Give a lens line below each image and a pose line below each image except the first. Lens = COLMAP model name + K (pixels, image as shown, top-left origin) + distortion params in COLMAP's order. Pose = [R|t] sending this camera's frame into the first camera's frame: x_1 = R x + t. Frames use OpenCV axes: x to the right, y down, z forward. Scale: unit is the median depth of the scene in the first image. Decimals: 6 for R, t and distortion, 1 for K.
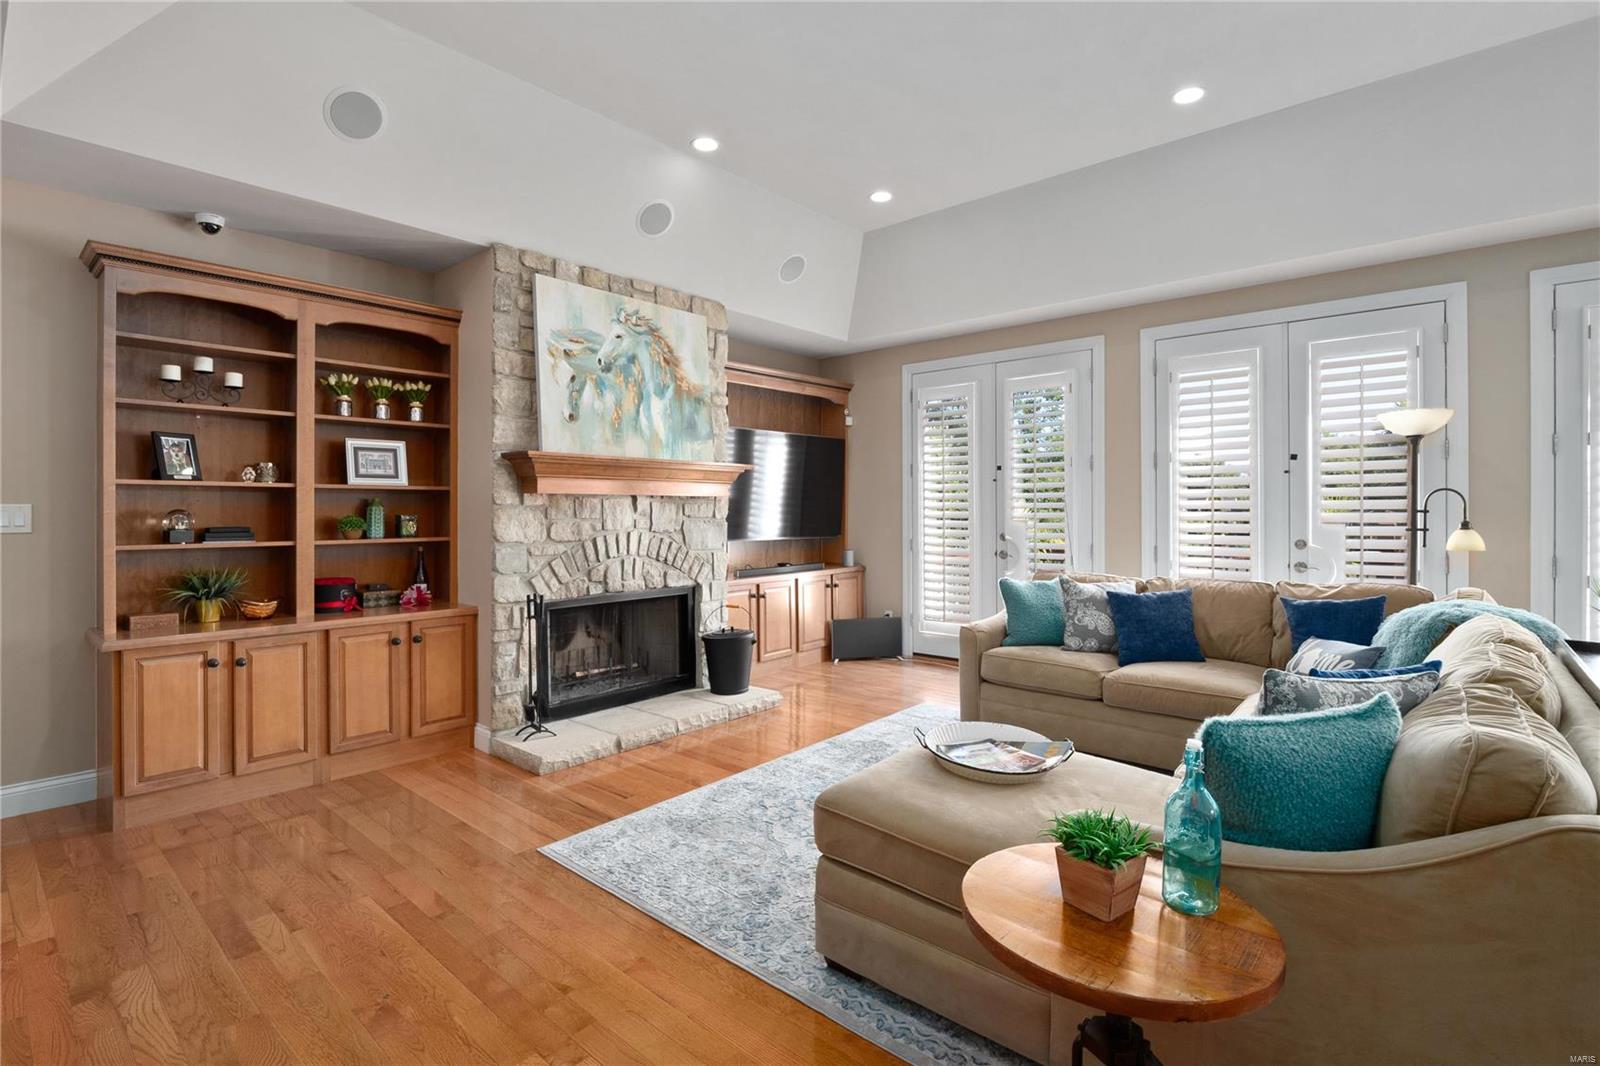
lens RADIAL K [[755.0, 0, 803.4], [0, 755.0, 508.3], [0, 0, 1]] dist [-0.013966, 0.001193]
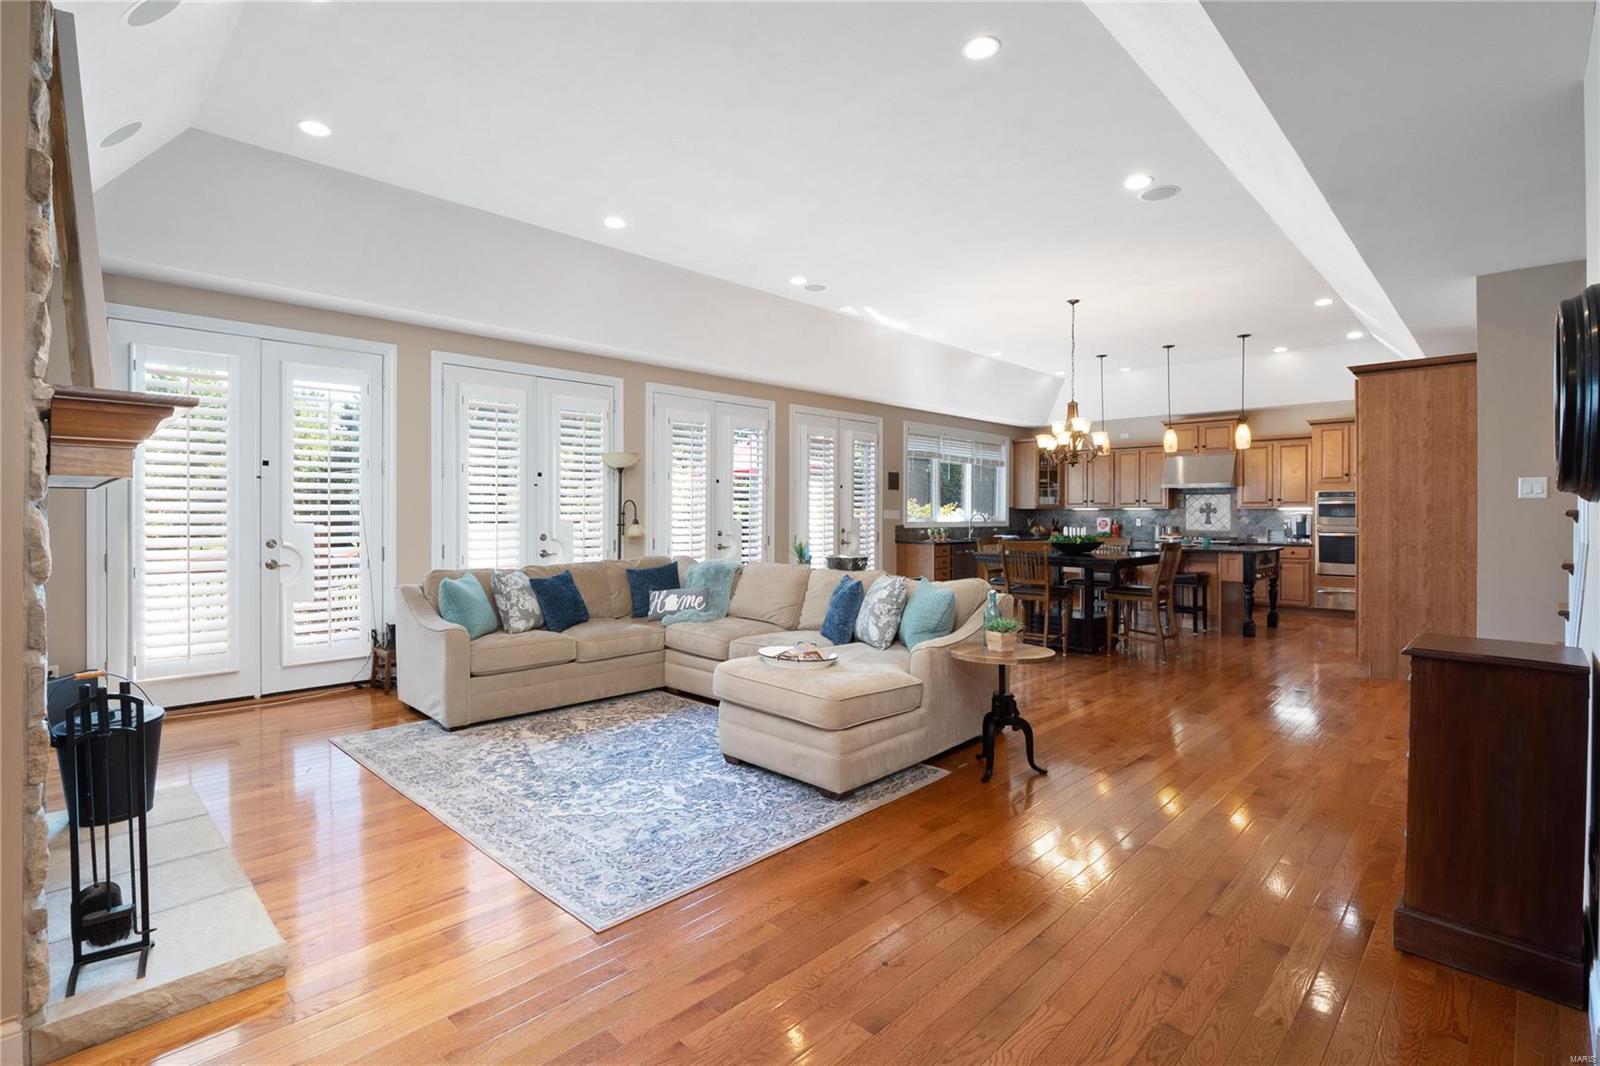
lens RADIAL K [[755.0, 0, 784.8], [0, 755.0, 512.0], [0, 0, 1]] dist [-0.013966, 0.001193]
pose [[0.064629, 0.002843, 0.997905, -0.788462], [-0.000602, 0.999996, -0.002810, 0.004899], [-0.997909, -0.000419, 0.064630, 0.515325]]
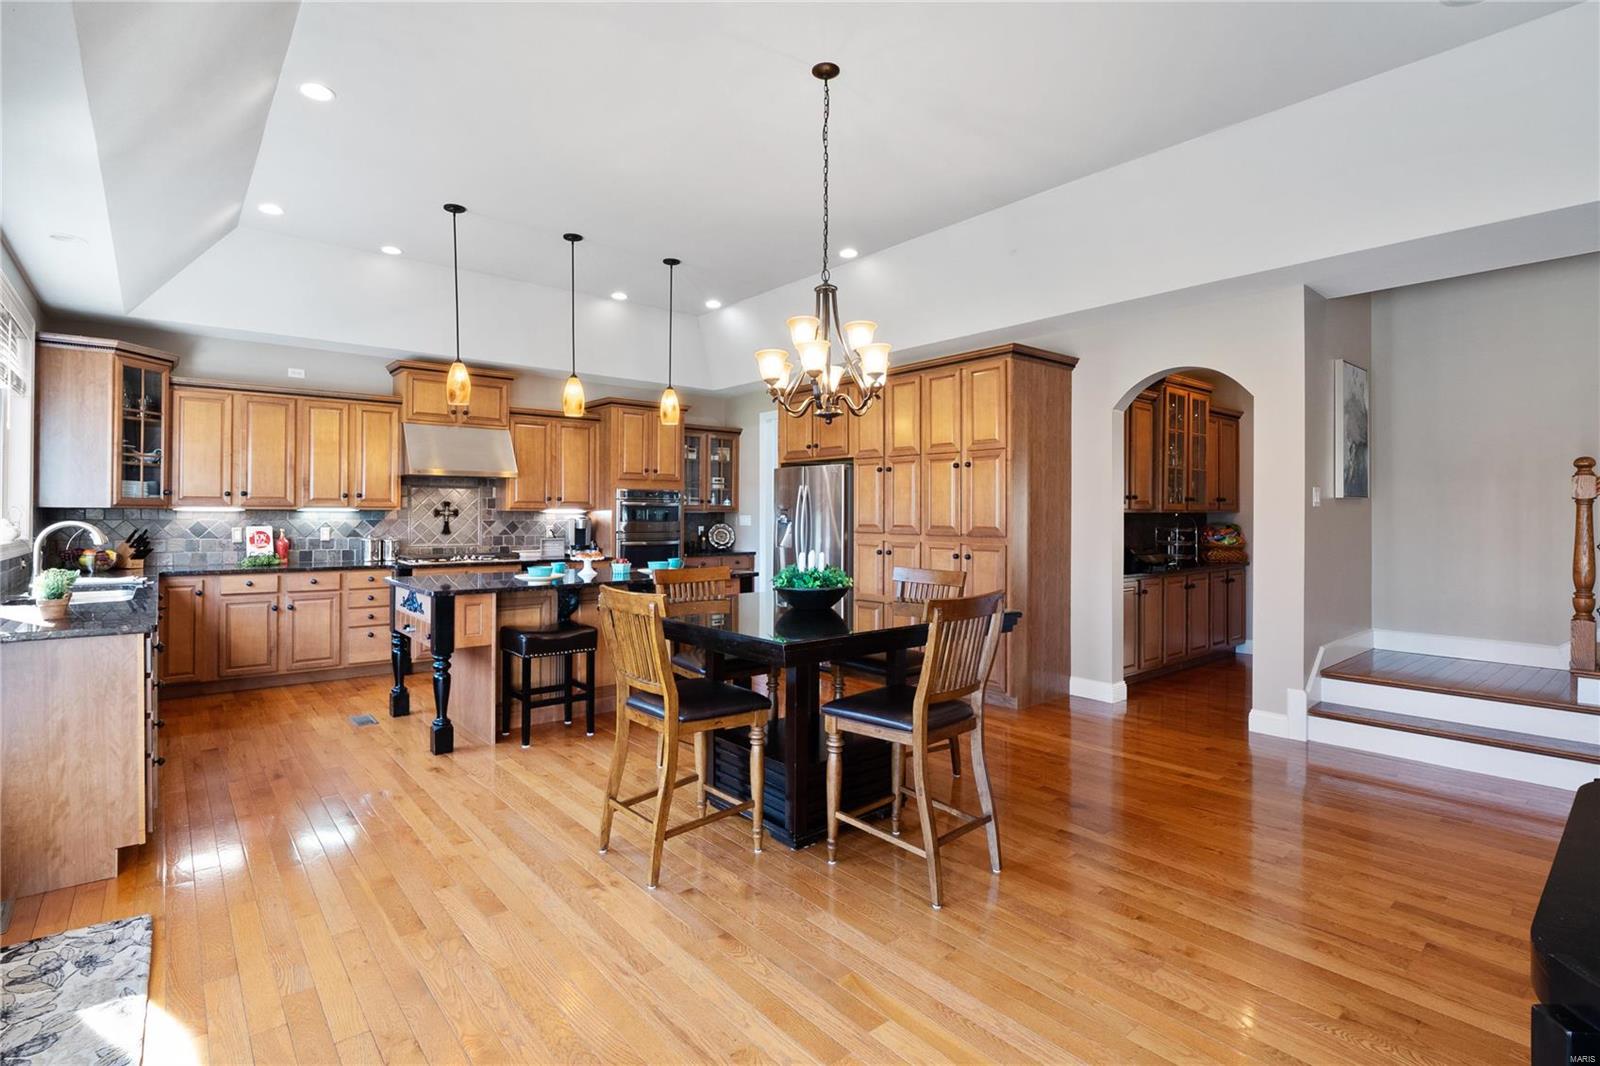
lens RADIAL K [[755.0, 0, 787.8], [0, 755.0, 518.4], [0, 0, 1]] dist [-0.013966, 0.001193]
pose [[-0.987783, -0.001818, 0.155822, 0.878603], [-0.000769, 0.999977, 0.006798, -0.008407], [-0.155831, 0.006595, -0.987762, 0.762875]]
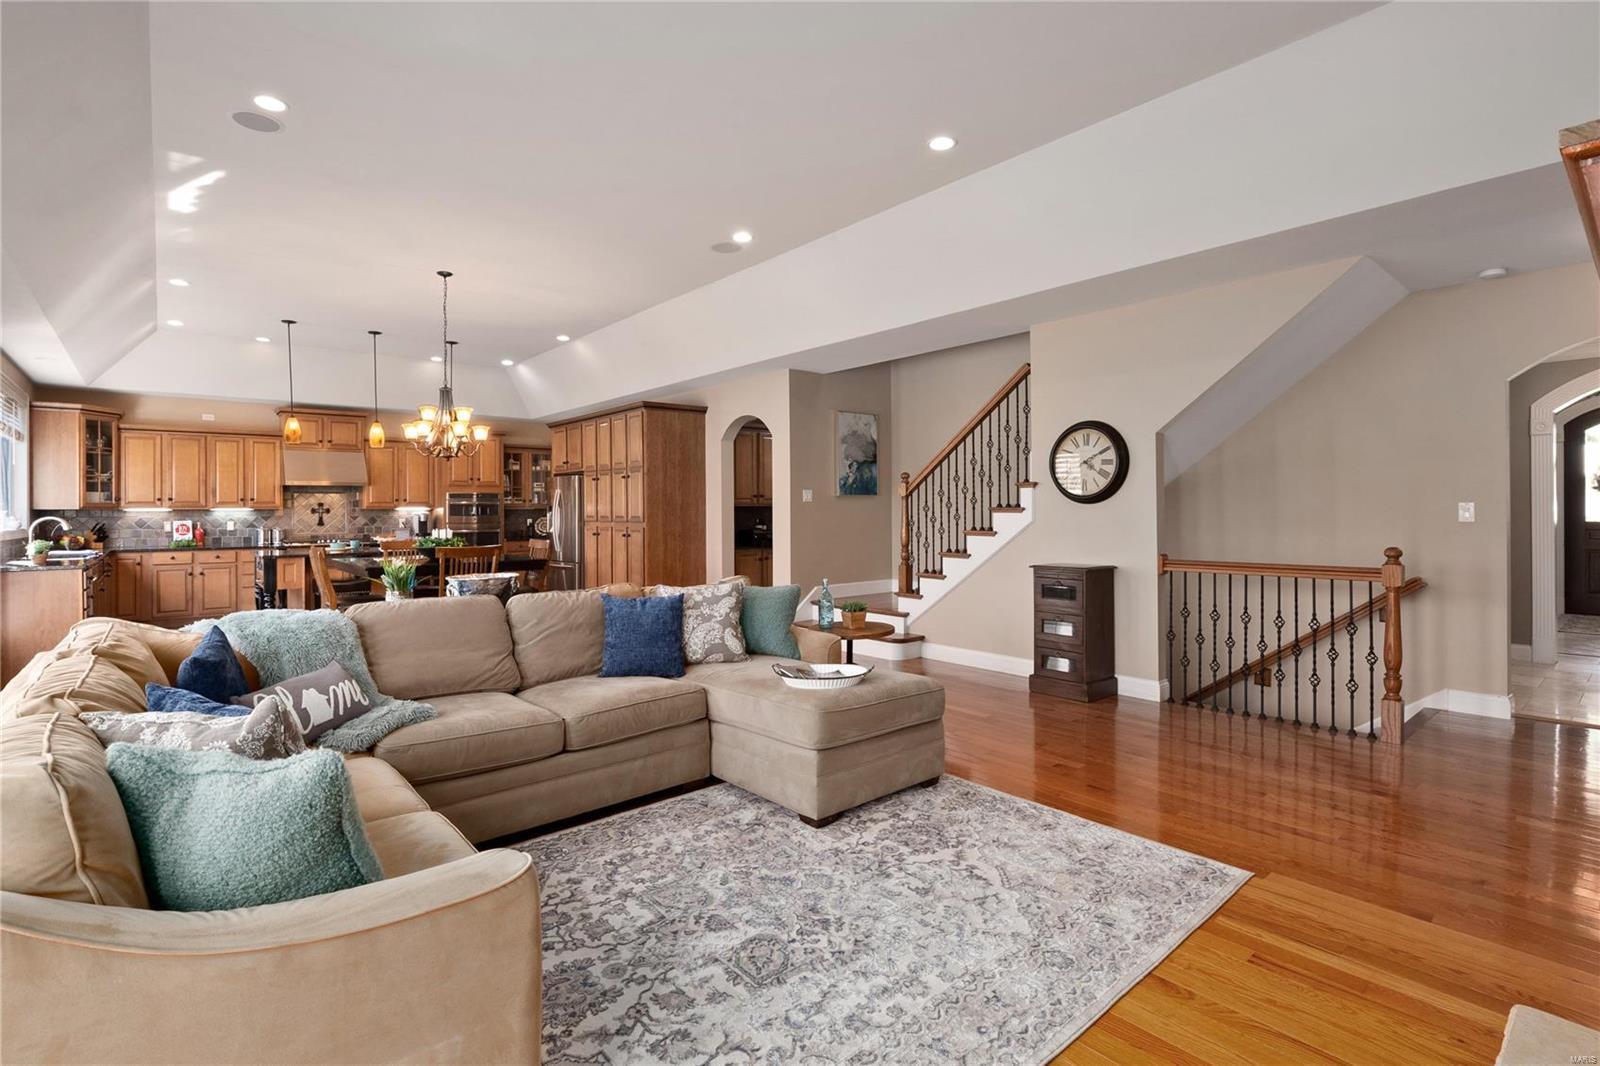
lens RADIAL K [[755.0, 0, 797.7], [0, 755.0, 519.1], [0, 0, 1]] dist [-0.013966, 0.001193]
pose [[-0.988786, 0.006502, 0.149200, 0.035068], [0.008566, 0.999876, 0.013195, -0.000491], [-0.149096, 0.014325, -0.988719, 1.362124]]
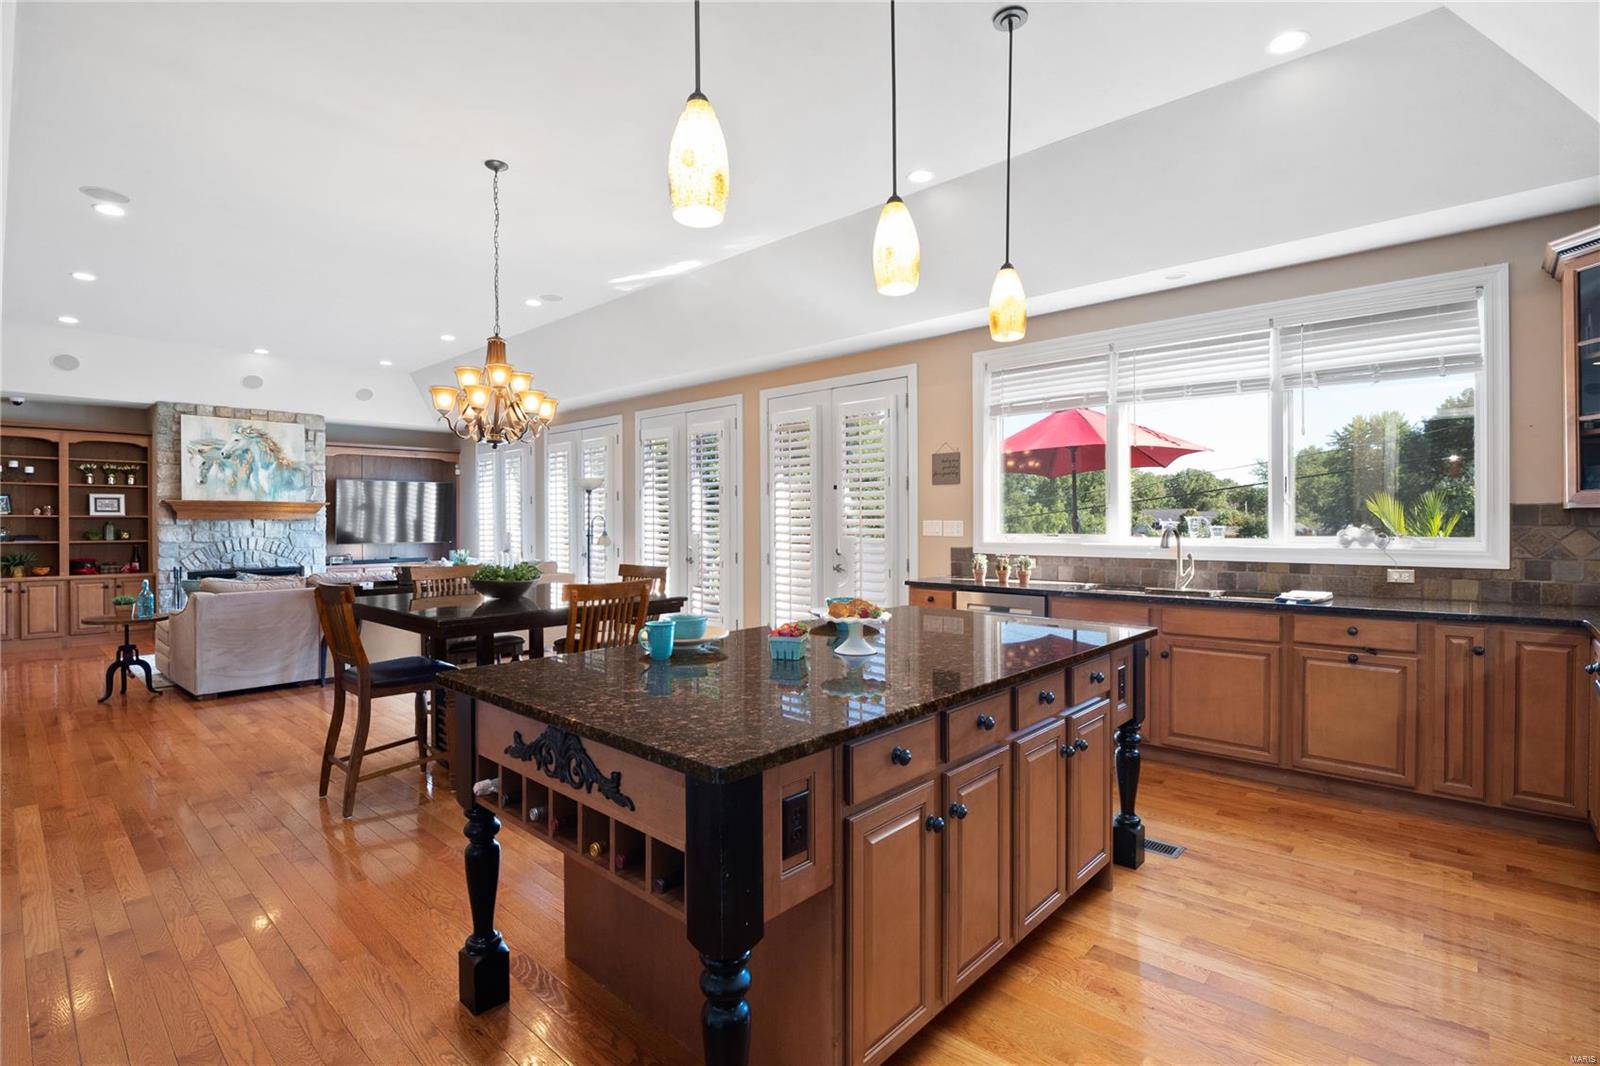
lens RADIAL K [[755.0, 0, 802.9], [0, 755.0, 522.6], [0, 0, 1]] dist [-0.013966, 0.001193]
pose [[0.999680, -0.002016, -0.025197, 1.392442], [0.001965, 0.999996, -0.002052, -0.001804], [0.025201, 0.002002, 0.999680, -1.015674]]
